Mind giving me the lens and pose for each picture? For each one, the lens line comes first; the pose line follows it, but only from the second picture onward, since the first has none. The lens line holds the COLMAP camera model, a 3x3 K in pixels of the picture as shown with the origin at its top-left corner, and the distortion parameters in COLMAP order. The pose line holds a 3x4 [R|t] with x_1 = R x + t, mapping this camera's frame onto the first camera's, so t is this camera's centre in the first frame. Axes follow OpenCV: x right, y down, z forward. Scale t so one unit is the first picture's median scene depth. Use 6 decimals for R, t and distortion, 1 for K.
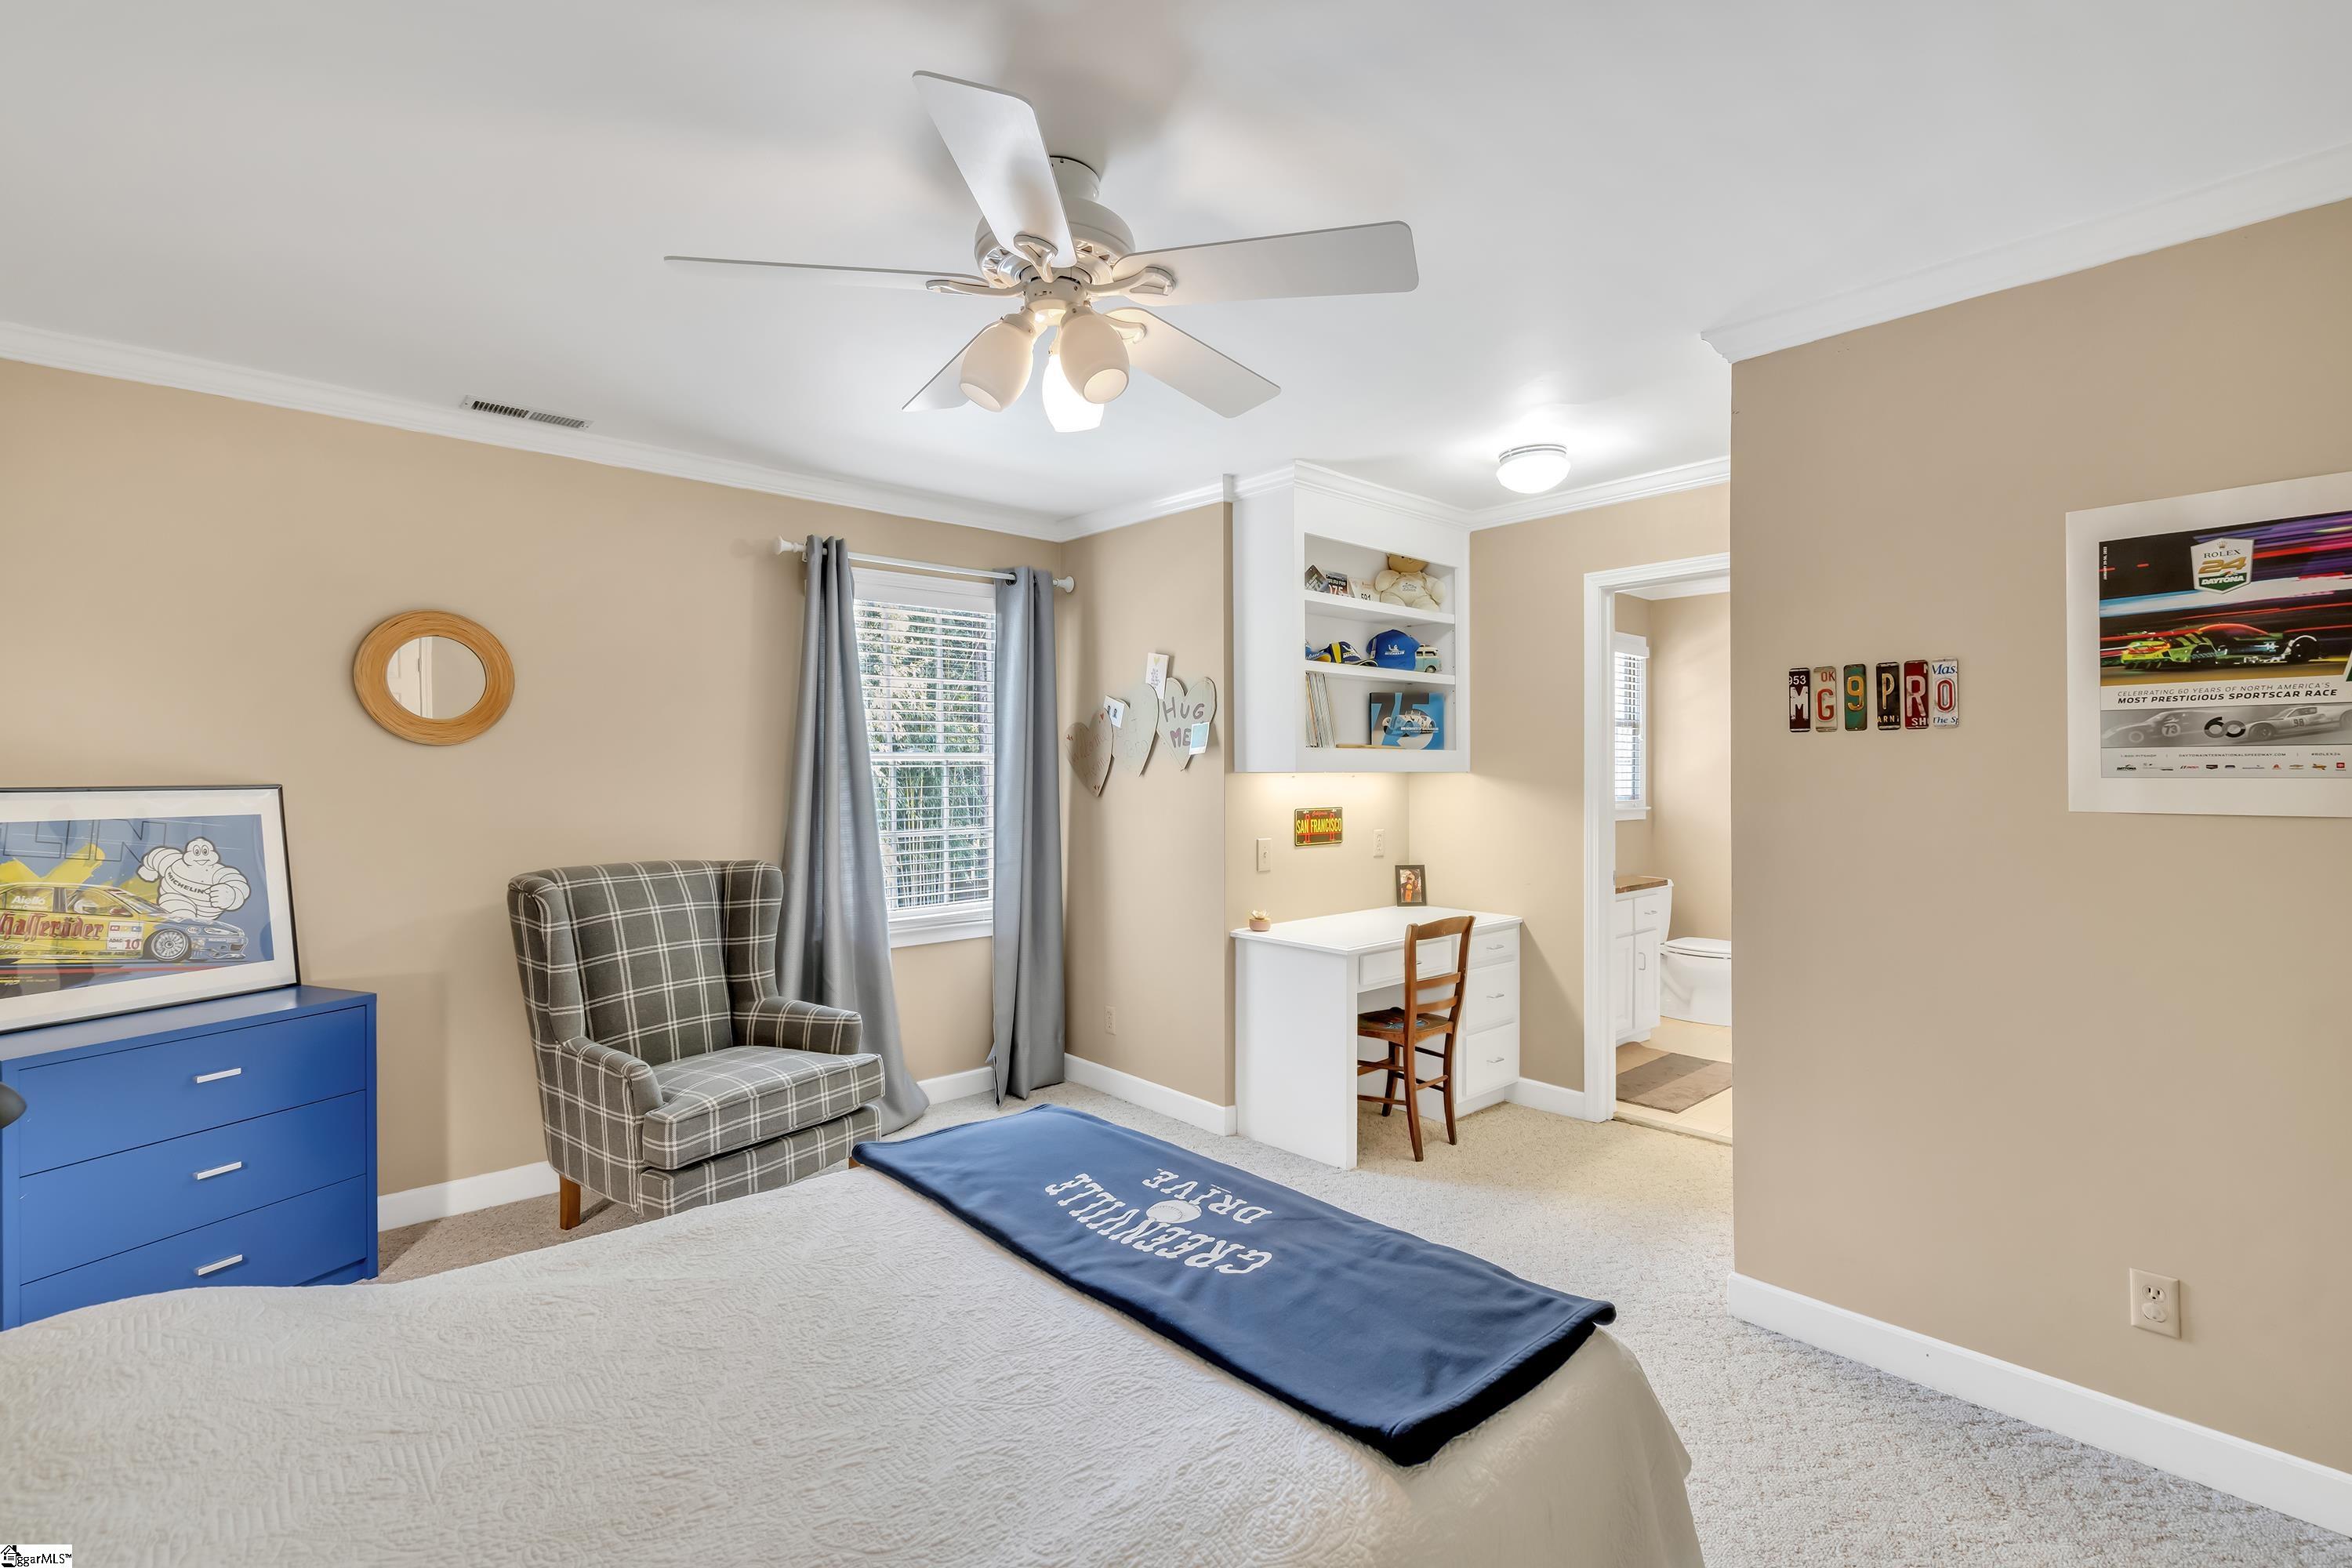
lens RADIAL K [[1063.4, 0, 1181.4], [0, 1063.4, 774.4], [0, 0, 1]] dist [0.000693, 0.000001]
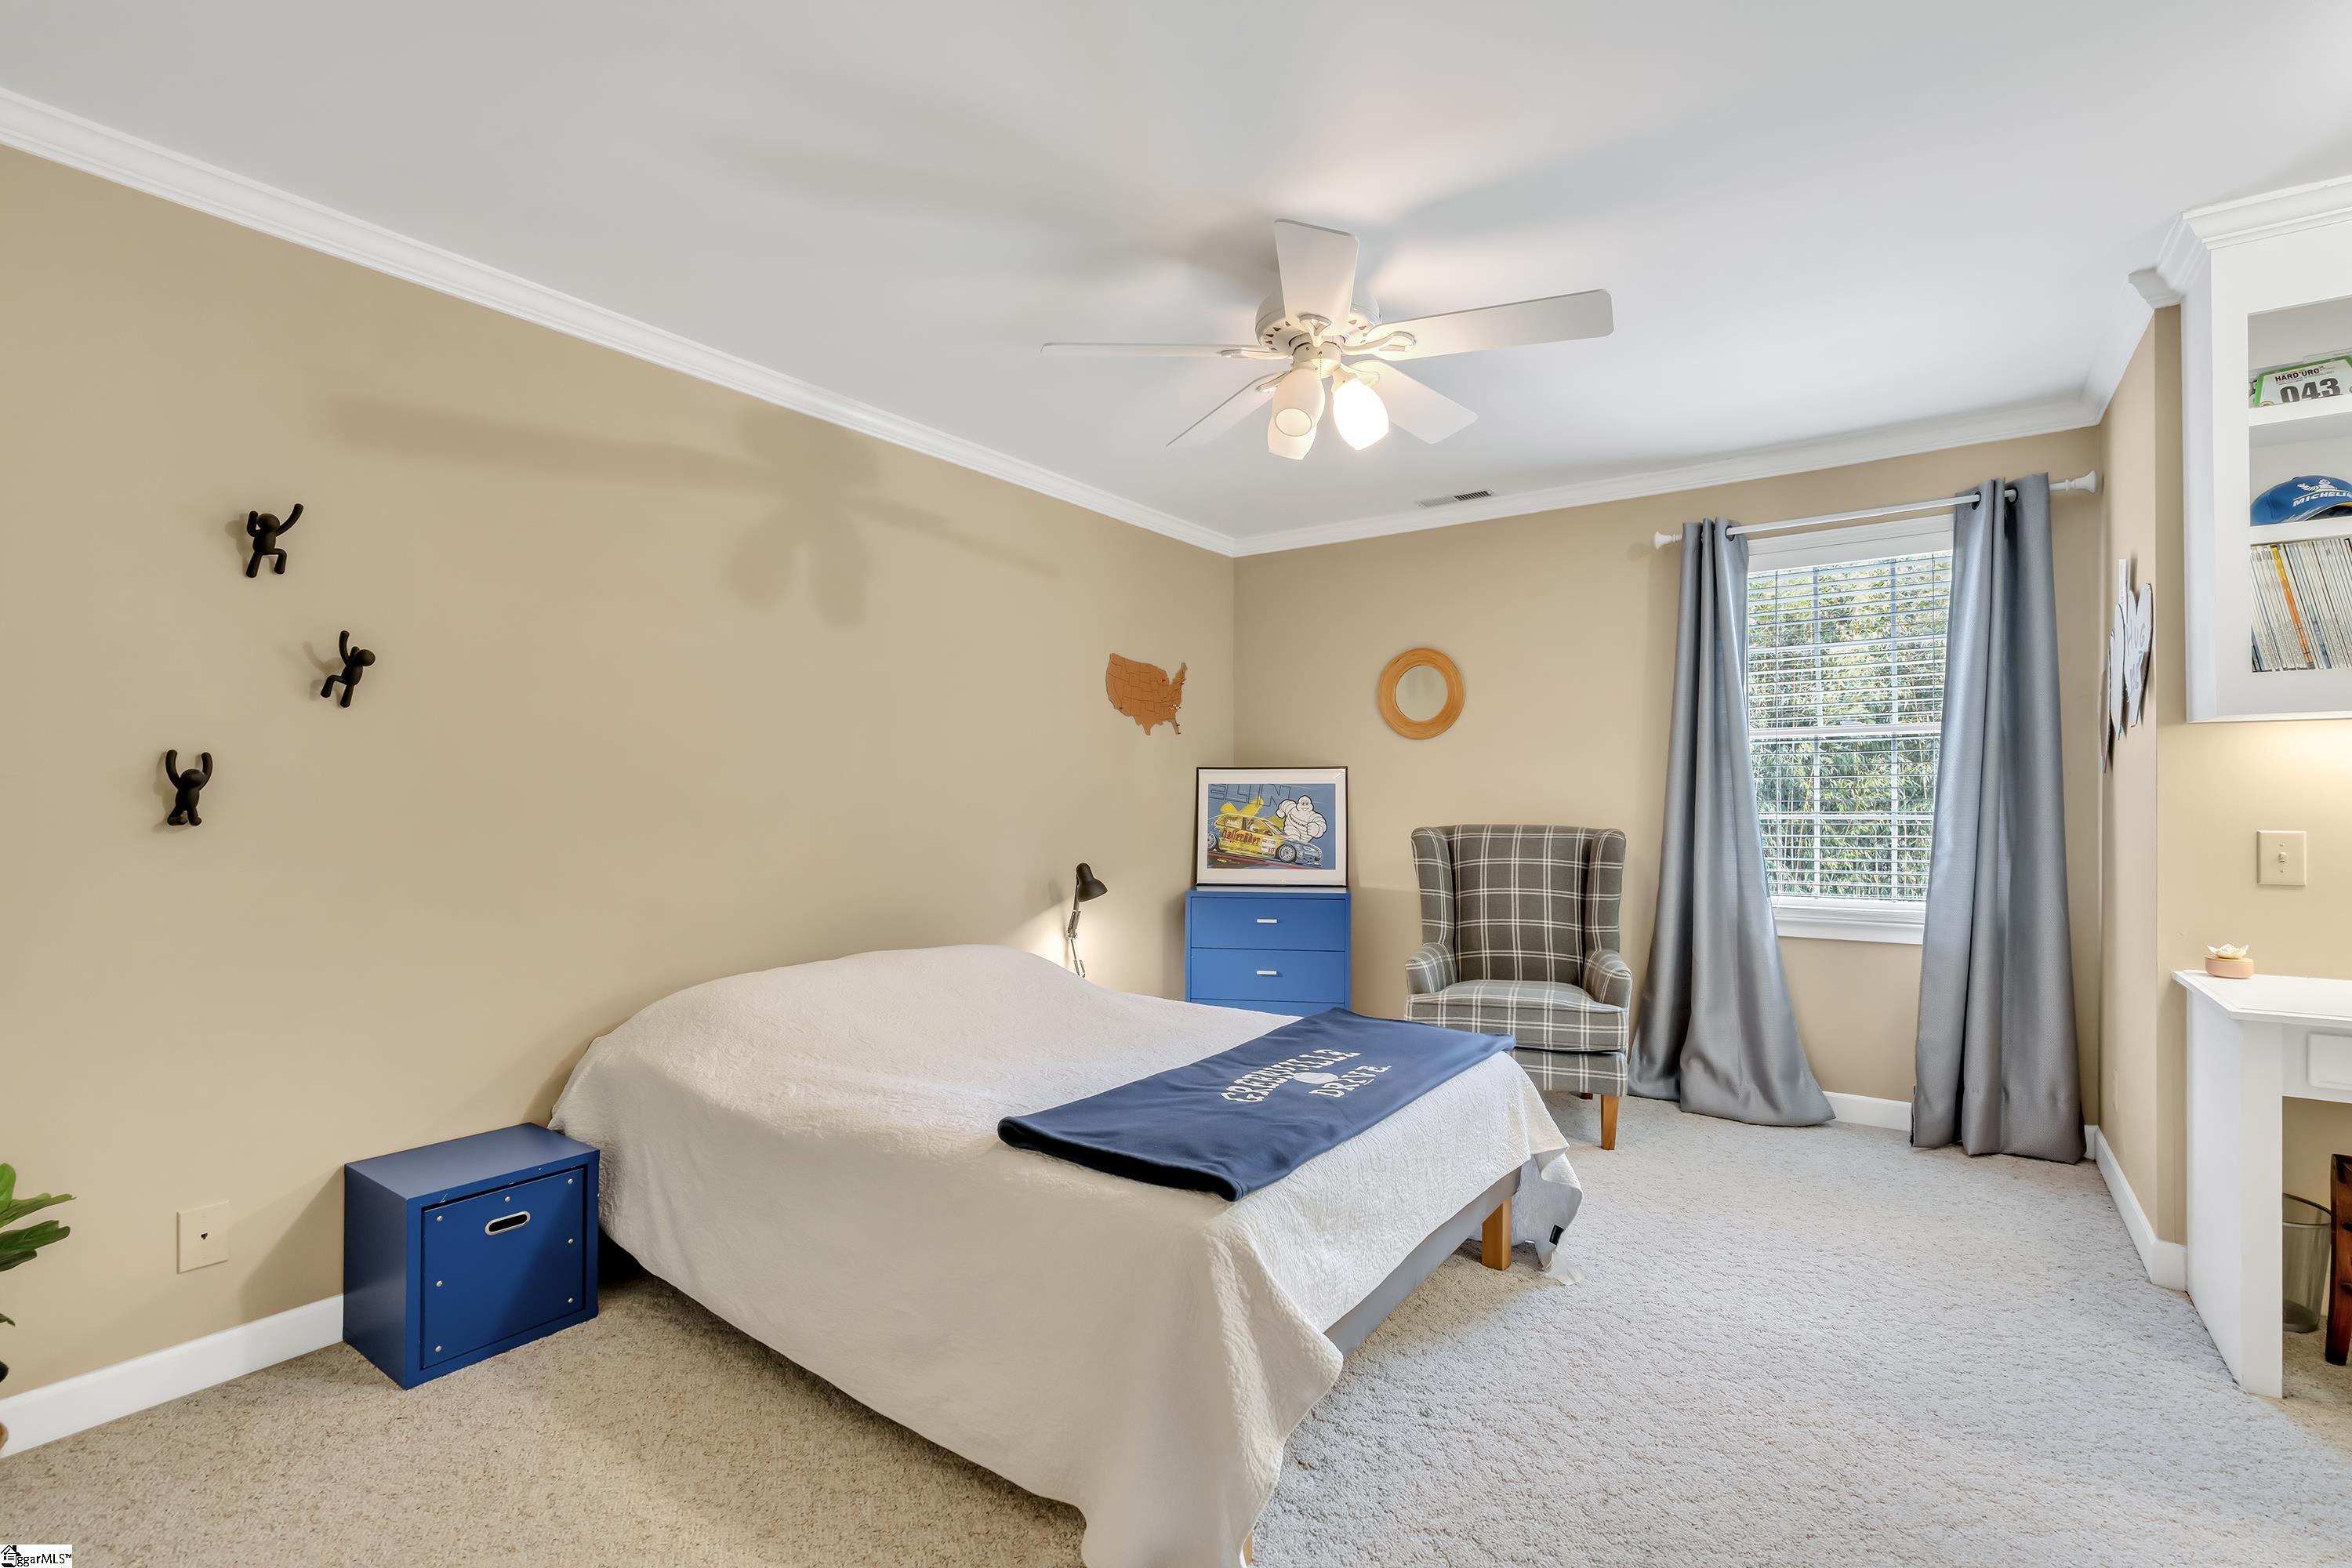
lens RADIAL K [[1063.4, 0, 1176.7], [0, 1063.4, 793.1], [0, 0, 1]] dist [0.000693, 0.000001]
pose [[0.228187, -0.003069, -0.973613, 0.668760], [-0.002054, 0.999991, -0.003633, 0.054074], [0.973615, 0.002829, 0.228179, 0.333879]]
